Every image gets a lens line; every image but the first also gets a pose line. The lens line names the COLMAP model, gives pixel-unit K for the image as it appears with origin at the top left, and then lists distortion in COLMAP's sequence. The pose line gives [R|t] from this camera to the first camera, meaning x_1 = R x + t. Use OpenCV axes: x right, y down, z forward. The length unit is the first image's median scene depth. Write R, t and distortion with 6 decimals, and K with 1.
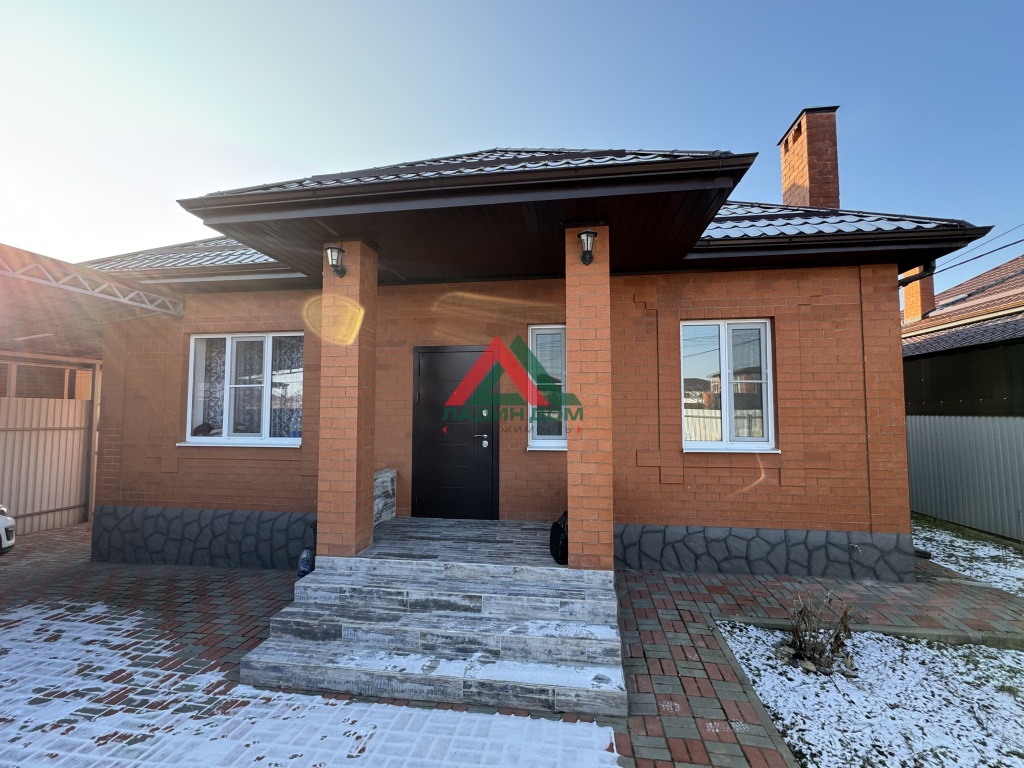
lens RADIAL K [[452.9, 0, 508.5], [0, 452.9, 384.4], [0, 0, 1]] dist [-0.000305, 0.000593]
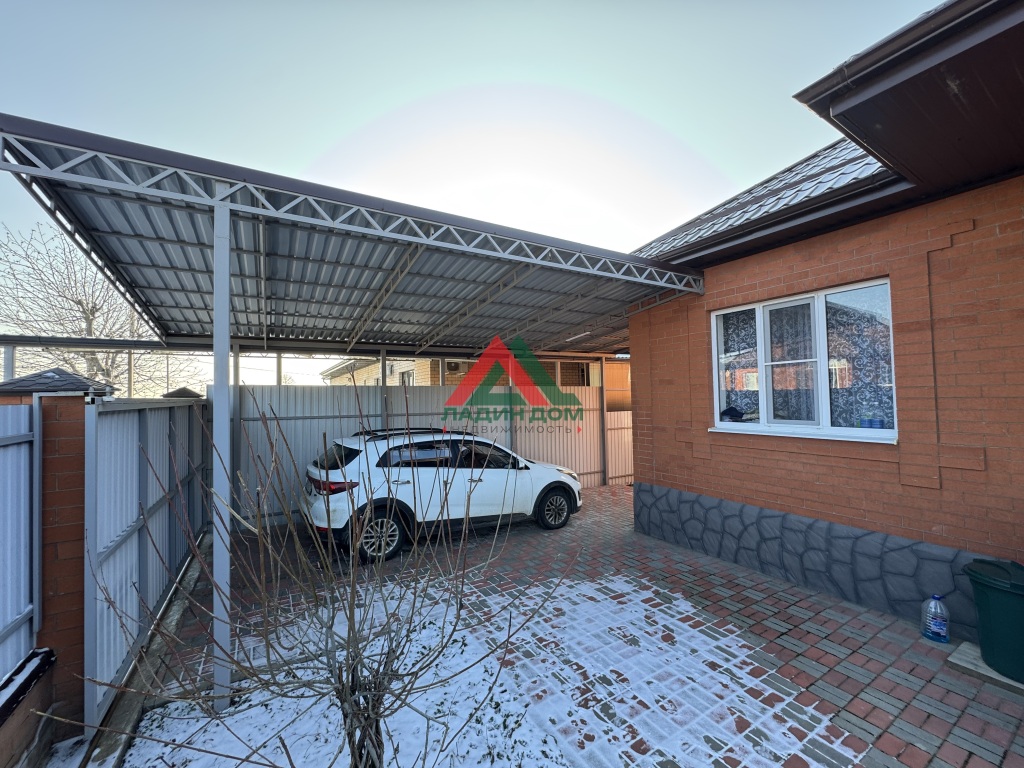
lens RADIAL K [[405.9, 0, 516.1], [0, 405.9, 385.2], [0, 0, 1]] dist [-0.004236, -0.000150]
pose [[0.654470, -0.033242, -0.755357, -0.364222], [0.064866, 0.997818, 0.012290, 0.003982], [0.753300, -0.057041, 0.655199, 0.157700]]
